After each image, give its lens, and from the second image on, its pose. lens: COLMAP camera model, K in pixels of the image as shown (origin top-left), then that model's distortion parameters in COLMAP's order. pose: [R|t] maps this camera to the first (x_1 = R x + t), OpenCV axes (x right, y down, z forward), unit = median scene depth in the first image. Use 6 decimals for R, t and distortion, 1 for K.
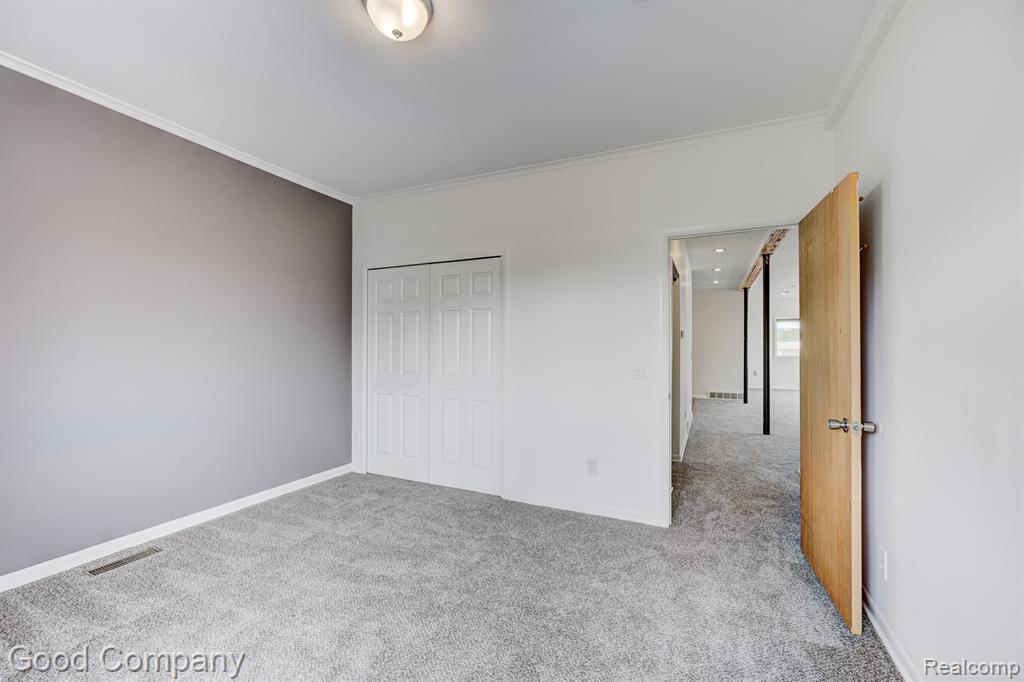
lens RADIAL K [[424.0, 0, 515.7], [0, 424.0, 343.2], [0, 0, 1]] dist [-0.015293, 0.009058]
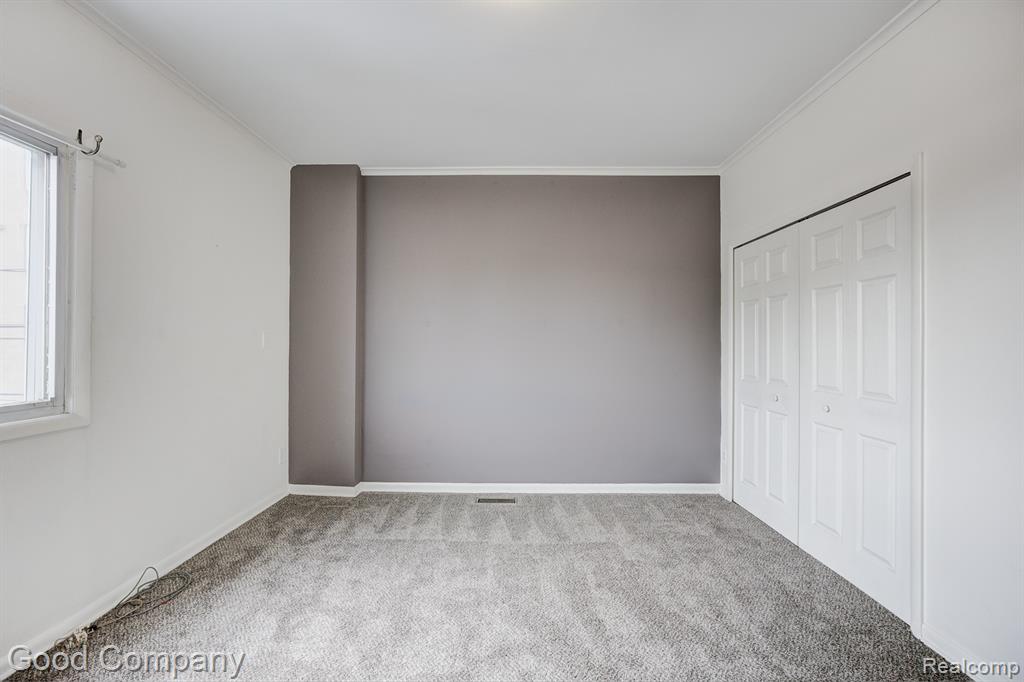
lens RADIAL K [[417.5, 0, 507.4], [0, 417.5, 344.2], [0, 0, 1]] dist [-0.021191, 0.009008]
pose [[0.398420, -0.006819, -0.917178, 0.292404], [0.010937, 0.999937, -0.002684, 0.005226], [0.917138, -0.008962, 0.398469, 0.414234]]
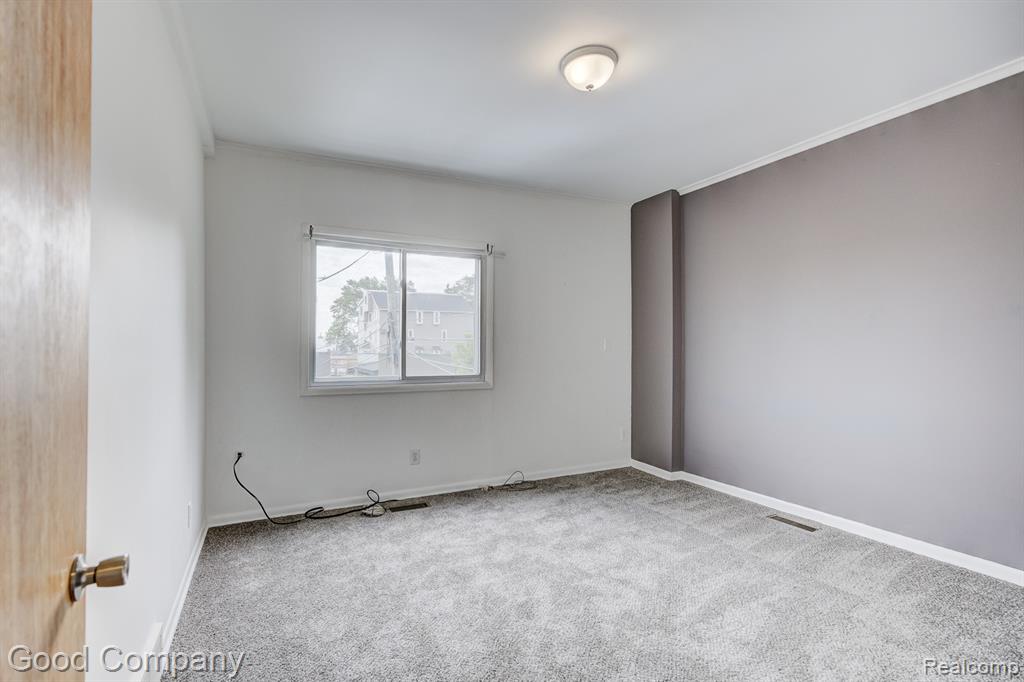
lens RADIAL K [[476.7, 0, 490.2], [0, 476.7, 347.5], [0, 0, 1]] dist [-0.019687, 0.014227]
pose [[-0.649134, -0.005206, -0.760656, 0.587095], [0.008292, 0.999869, -0.013919, 0.014364], [0.760629, -0.015343, -0.649006, 1.037090]]
